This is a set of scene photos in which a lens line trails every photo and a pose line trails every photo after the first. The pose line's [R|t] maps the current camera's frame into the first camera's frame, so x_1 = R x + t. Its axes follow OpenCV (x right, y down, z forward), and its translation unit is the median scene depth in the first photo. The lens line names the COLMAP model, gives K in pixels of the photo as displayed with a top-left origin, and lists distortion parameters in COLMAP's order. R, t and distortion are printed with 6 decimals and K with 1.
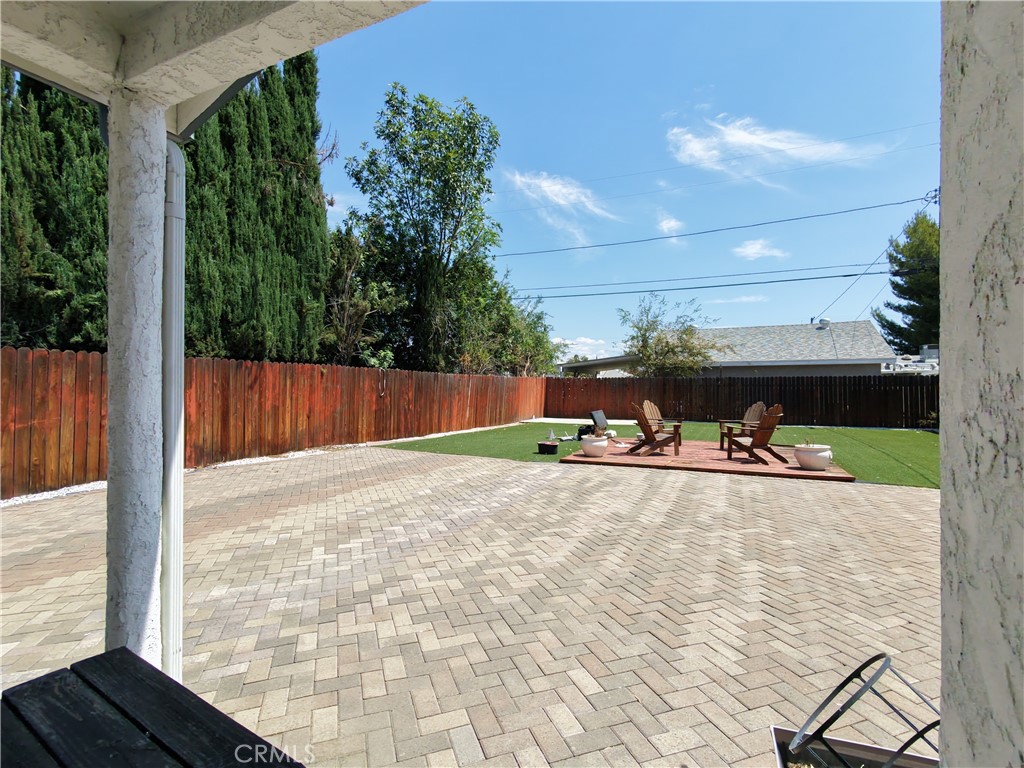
lens RADIAL K [[482.7, 0, 505.3], [0, 482.7, 388.1], [0, 0, 1]] dist [0.005582, -0.002102]
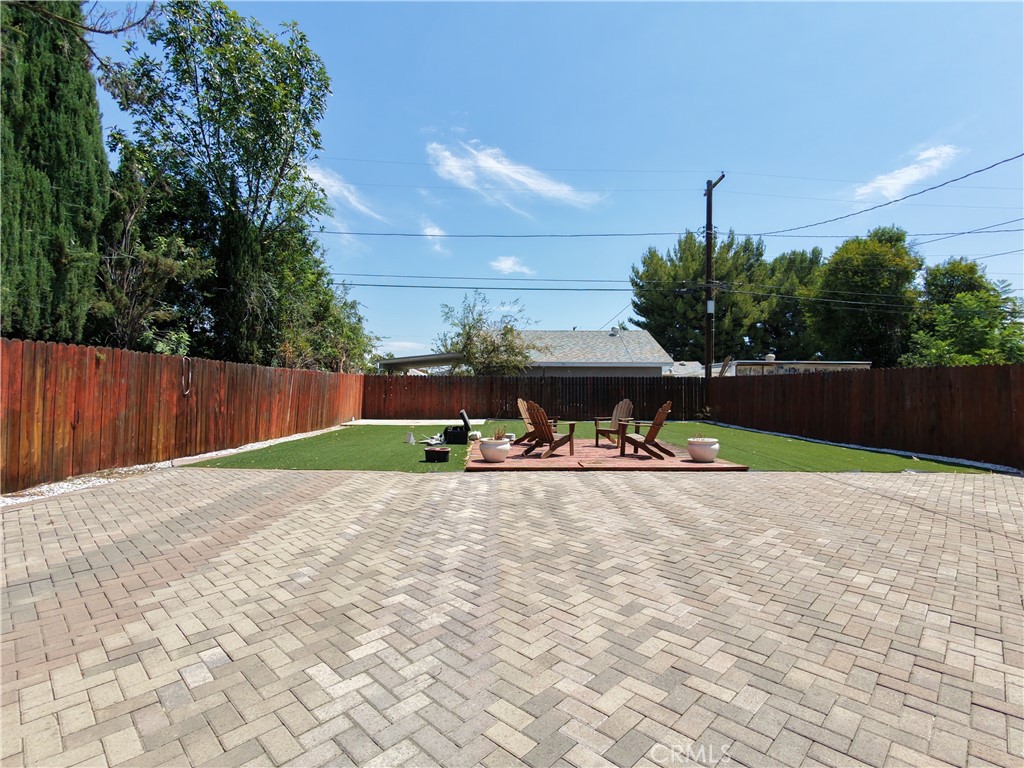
lens RADIAL K [[482.7, 0, 490.9], [0, 482.7, 388.2], [0, 0, 1]] dist [0.005582, -0.002102]
pose [[0.898759, 0.003393, 0.438430, -0.187882], [-0.003576, 0.999994, -0.000408, 0.005796], [-0.438429, -0.001202, 0.898765, 0.176684]]
